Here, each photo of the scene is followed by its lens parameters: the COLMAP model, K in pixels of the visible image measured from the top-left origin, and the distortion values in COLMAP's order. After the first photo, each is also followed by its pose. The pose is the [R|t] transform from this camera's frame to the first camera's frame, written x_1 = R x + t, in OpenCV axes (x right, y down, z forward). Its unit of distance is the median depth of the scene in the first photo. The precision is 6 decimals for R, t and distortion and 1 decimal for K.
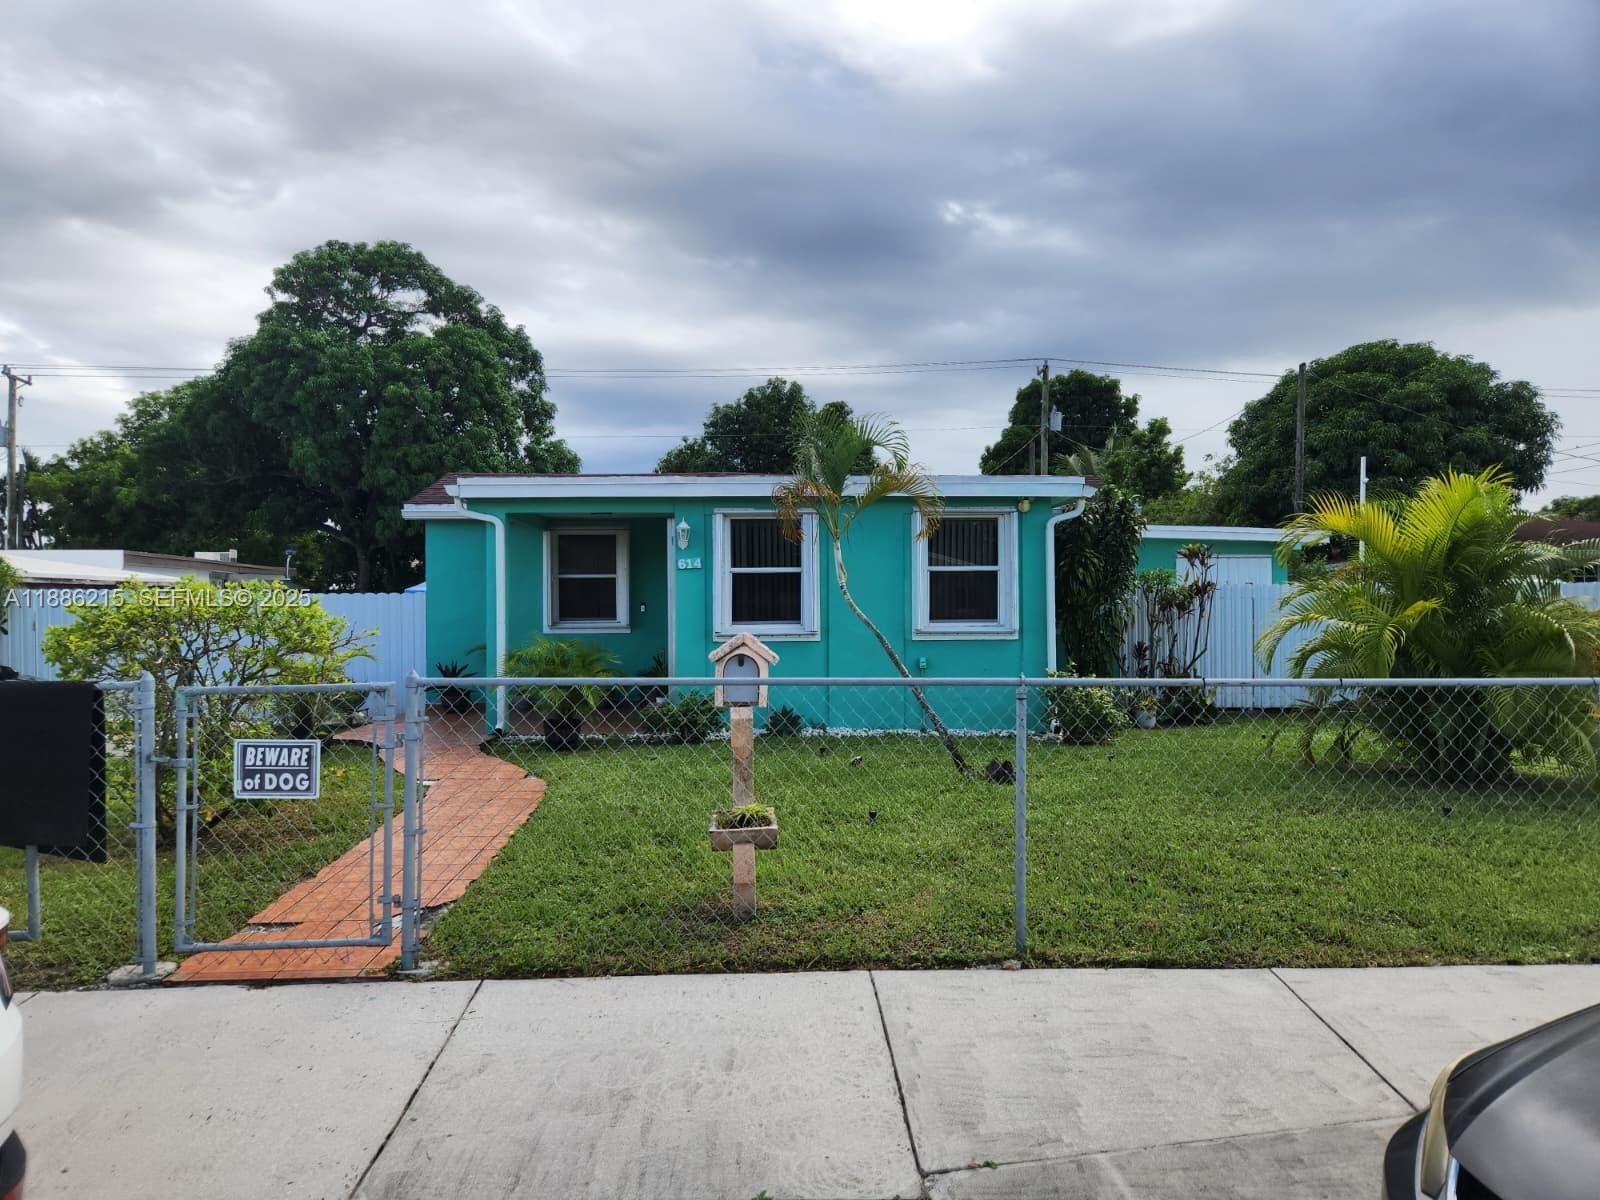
lens RADIAL K [[1047.8, 0, 788.4], [0, 1047.8, 593.1], [0, 0, 1]] dist [0.072877, -0.048732]
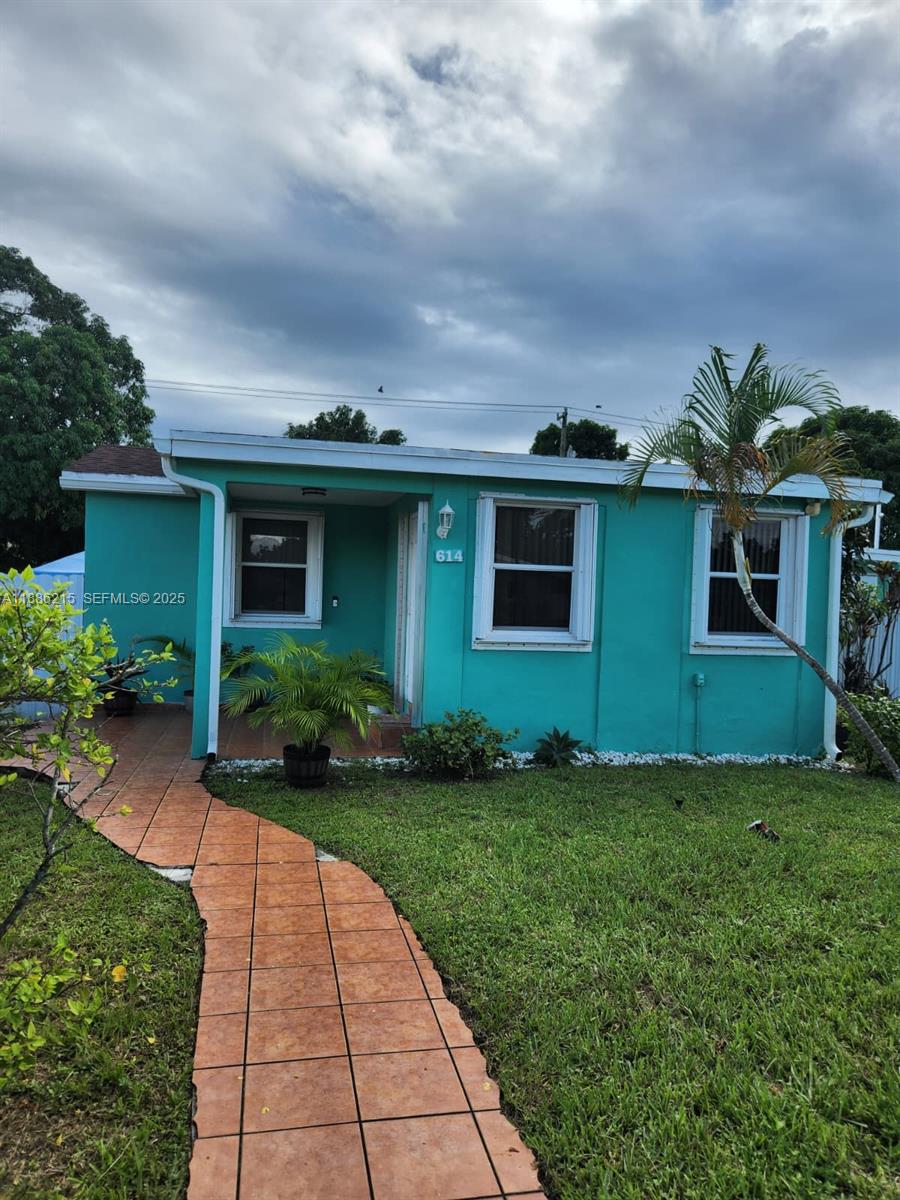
lens RADIAL K [[785.9, 0, 444.7], [0, 785.9, 603.8], [0, 0, 1]] dist [0.072877, -0.048732]
pose [[0.984005, 0.037005, 0.174257, -0.202995], [-0.040774, 0.999004, 0.018102, -0.001146], [-0.173413, -0.024918, 0.984534, 0.375629]]
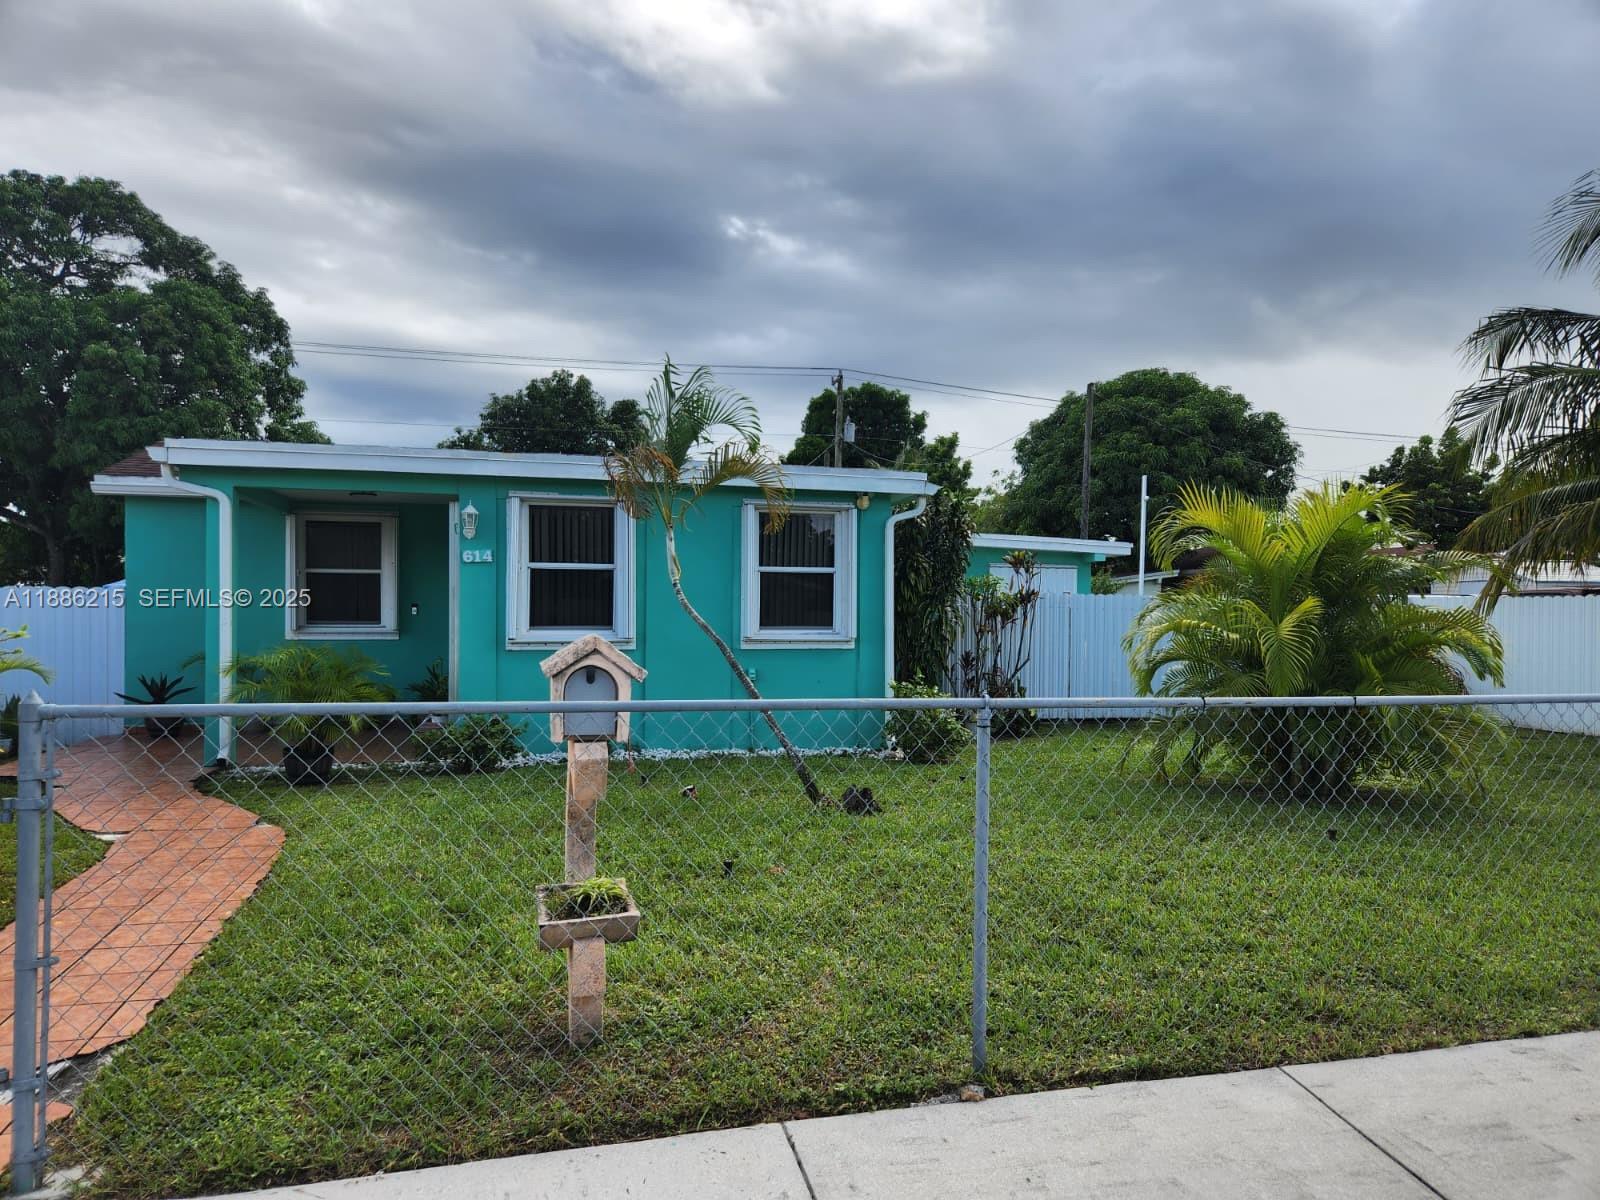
lens RADIAL K [[1050.7, 0, 806.4], [0, 1050.7, 613.7], [0, 0, 1]] dist [0.067435, -0.050833]
pose [[0.974996, 0.011955, 0.221900, -0.025043], [-0.014217, 0.999862, 0.008600, 0.006471], [-0.221767, -0.011540, 0.975031, 0.119831]]
